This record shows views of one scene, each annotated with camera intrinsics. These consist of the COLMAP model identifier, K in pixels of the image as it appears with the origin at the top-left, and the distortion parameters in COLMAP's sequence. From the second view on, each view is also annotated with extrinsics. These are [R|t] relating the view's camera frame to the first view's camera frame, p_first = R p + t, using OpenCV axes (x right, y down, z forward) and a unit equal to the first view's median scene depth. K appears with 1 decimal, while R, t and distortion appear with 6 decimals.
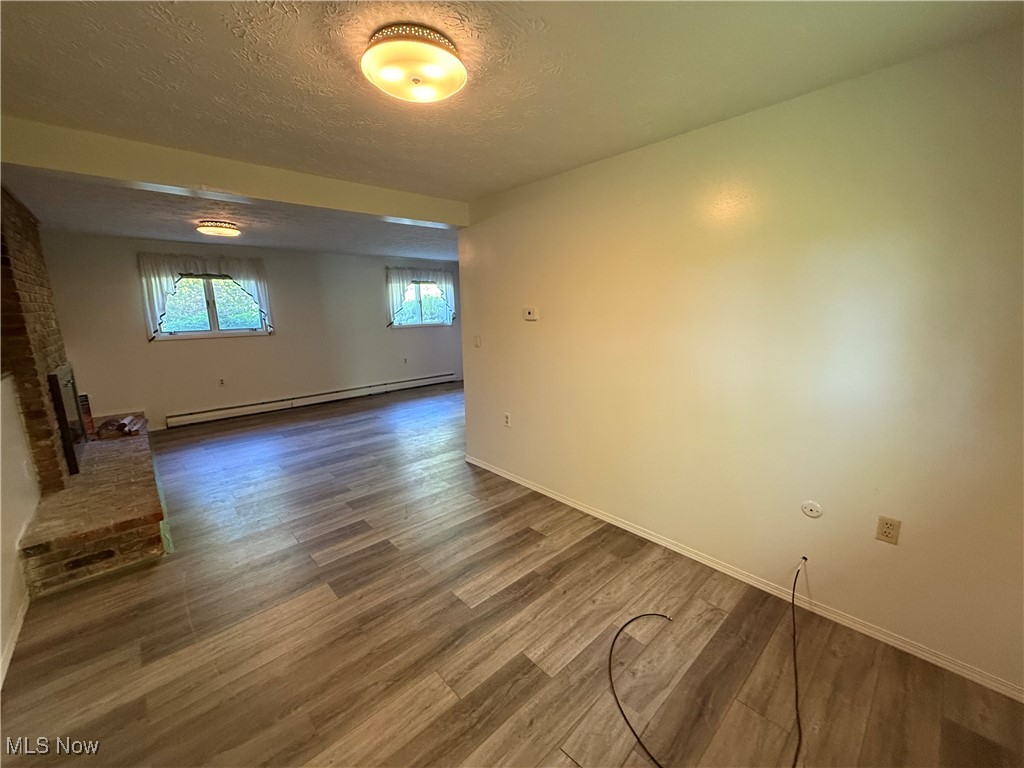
lens RADIAL K [[408.9, 0, 517.5], [0, 408.9, 387.7], [0, 0, 1]] dist [0.002540, 0.000149]
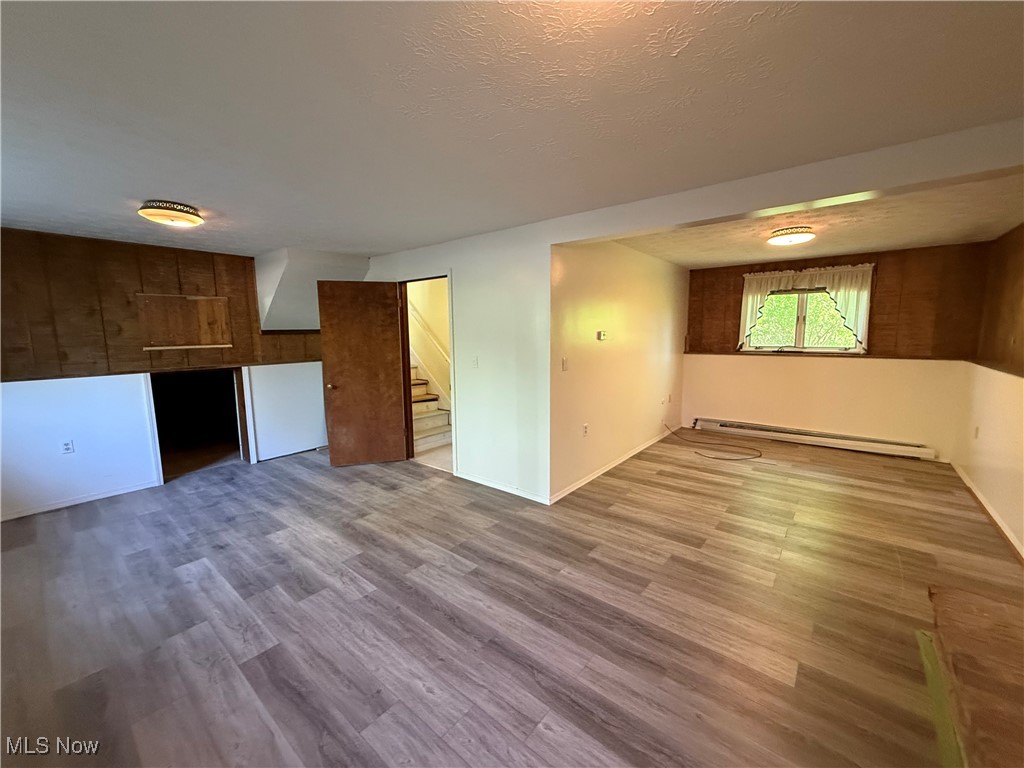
lens RADIAL K [[408.9, 0, 514.8], [0, 408.9, 379.5], [0, 0, 1]] dist [0.002540, 0.000149]
pose [[-0.125677, -0.106577, 0.986330, -1.161286], [0.207401, 0.969421, 0.131177, -0.256940], [-0.970150, 0.221052, -0.099730, 1.353463]]
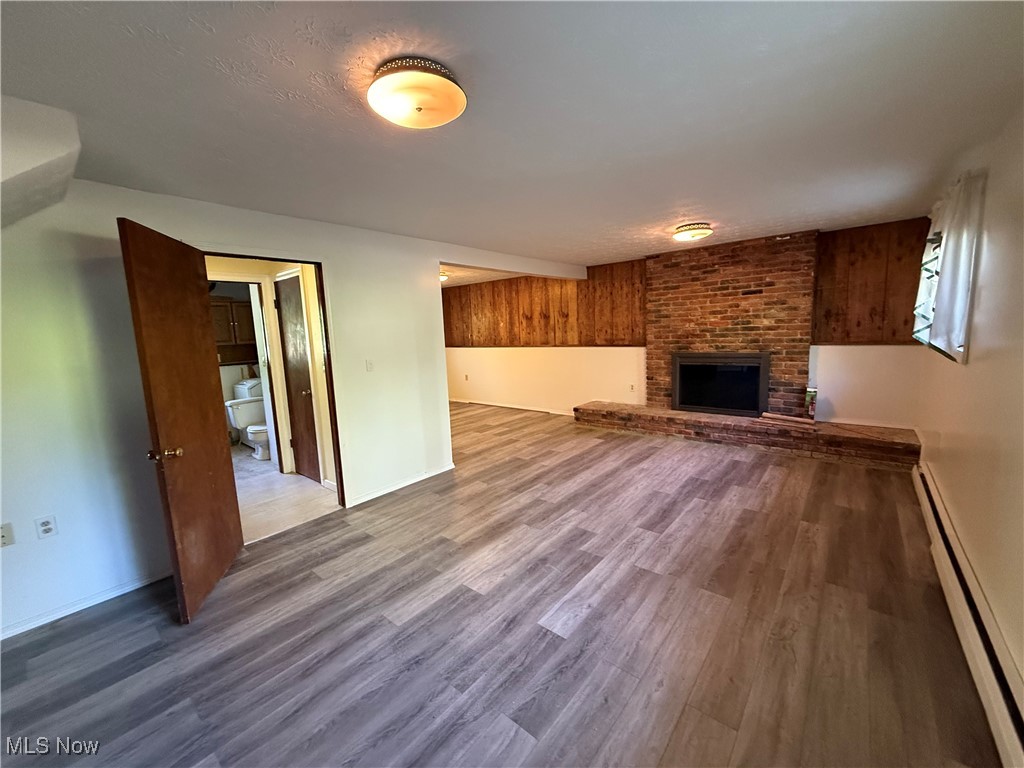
lens RADIAL K [[408.9, 0, 511.3], [0, 408.9, 382.3], [0, 0, 1]] dist [0.002540, 0.000149]
pose [[-0.992117, 0.064538, -0.107420, -0.213826], [0.026707, 0.946388, 0.321926, -0.468350], [0.122437, 0.316519, -0.940651, 2.422768]]
